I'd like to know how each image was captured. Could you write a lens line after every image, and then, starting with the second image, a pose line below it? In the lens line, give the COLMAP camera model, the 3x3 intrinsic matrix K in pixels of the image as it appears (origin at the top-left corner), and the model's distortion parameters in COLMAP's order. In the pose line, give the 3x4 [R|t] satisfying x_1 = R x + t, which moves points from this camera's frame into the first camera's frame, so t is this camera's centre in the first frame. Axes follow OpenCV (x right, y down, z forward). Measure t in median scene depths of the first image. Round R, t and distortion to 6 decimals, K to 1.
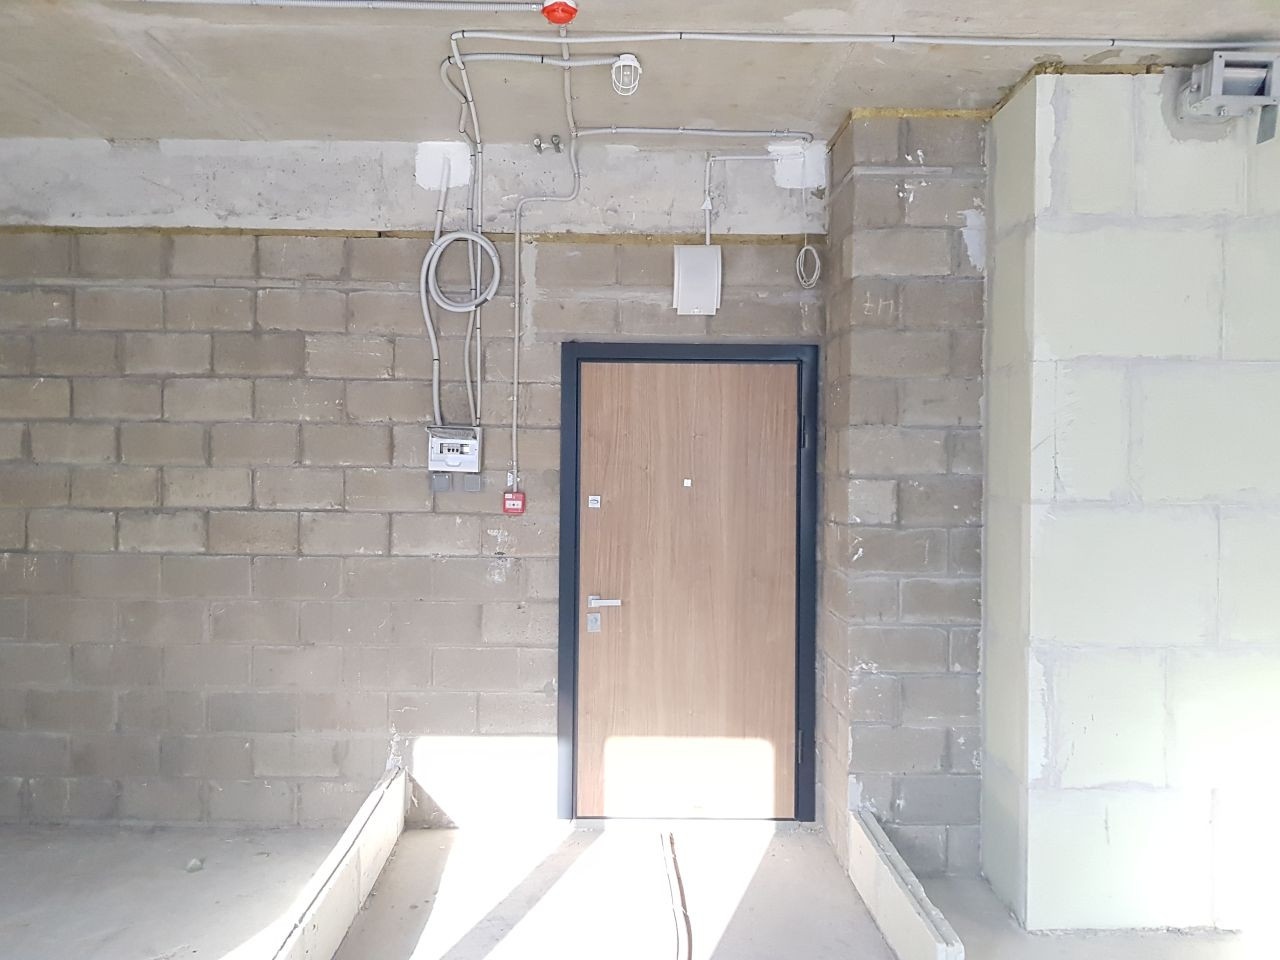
lens RADIAL K [[990.2, 0, 637.3], [0, 990.2, 468.4], [0, 0, 1]] dist [-0.006174, -0.011499]
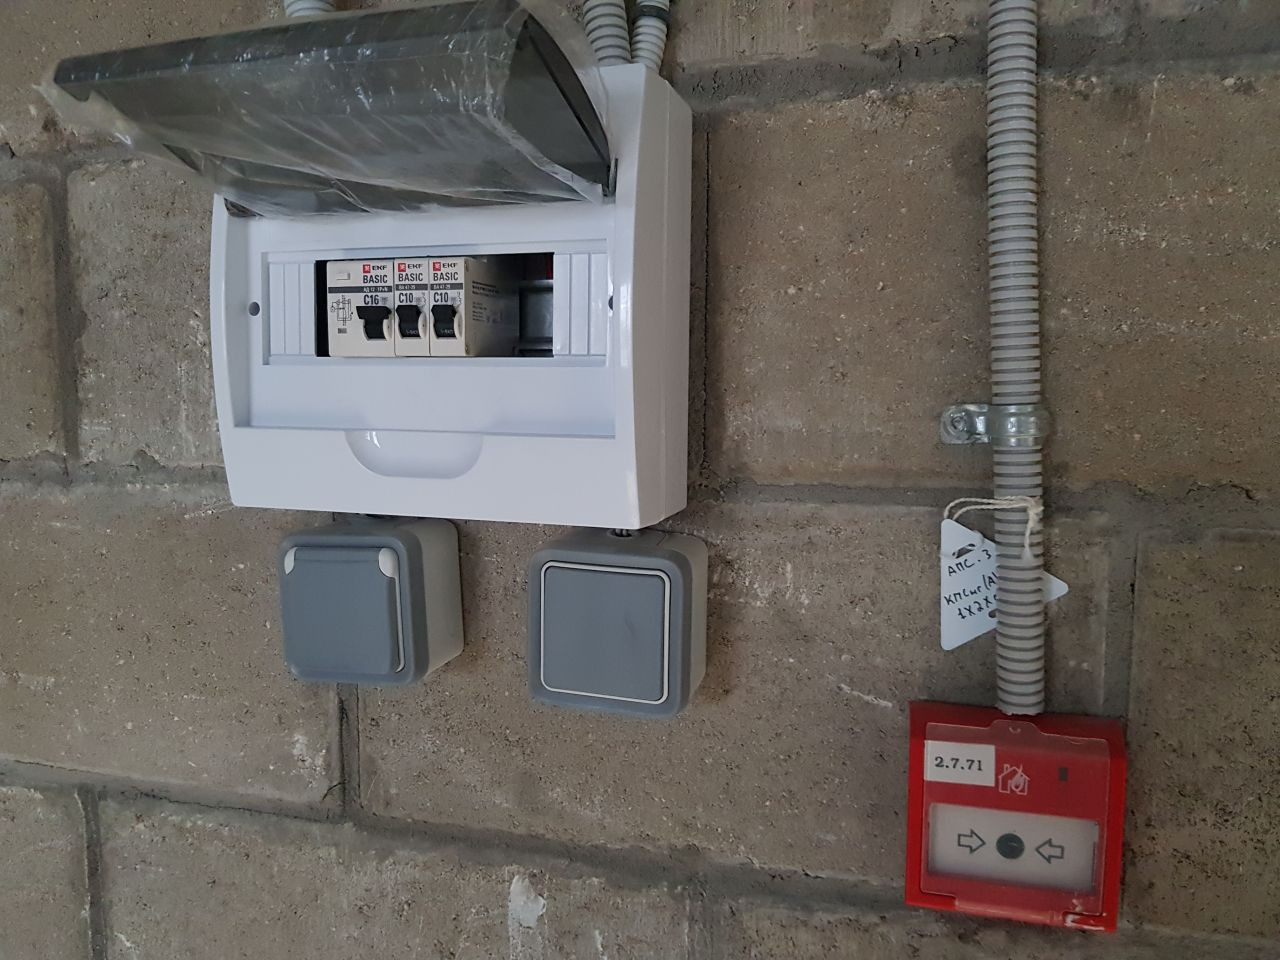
lens RADIAL K [[990.2, 0, 638.4], [0, 990.2, 480.4], [0, 0, 1]] dist [-0.006174, -0.011499]
pose [[0.947644, -0.001525, -0.319326, -0.128121], [0.027880, 0.996565, 0.077977, -0.008730], [0.318110, -0.082797, 0.944431, 0.893769]]
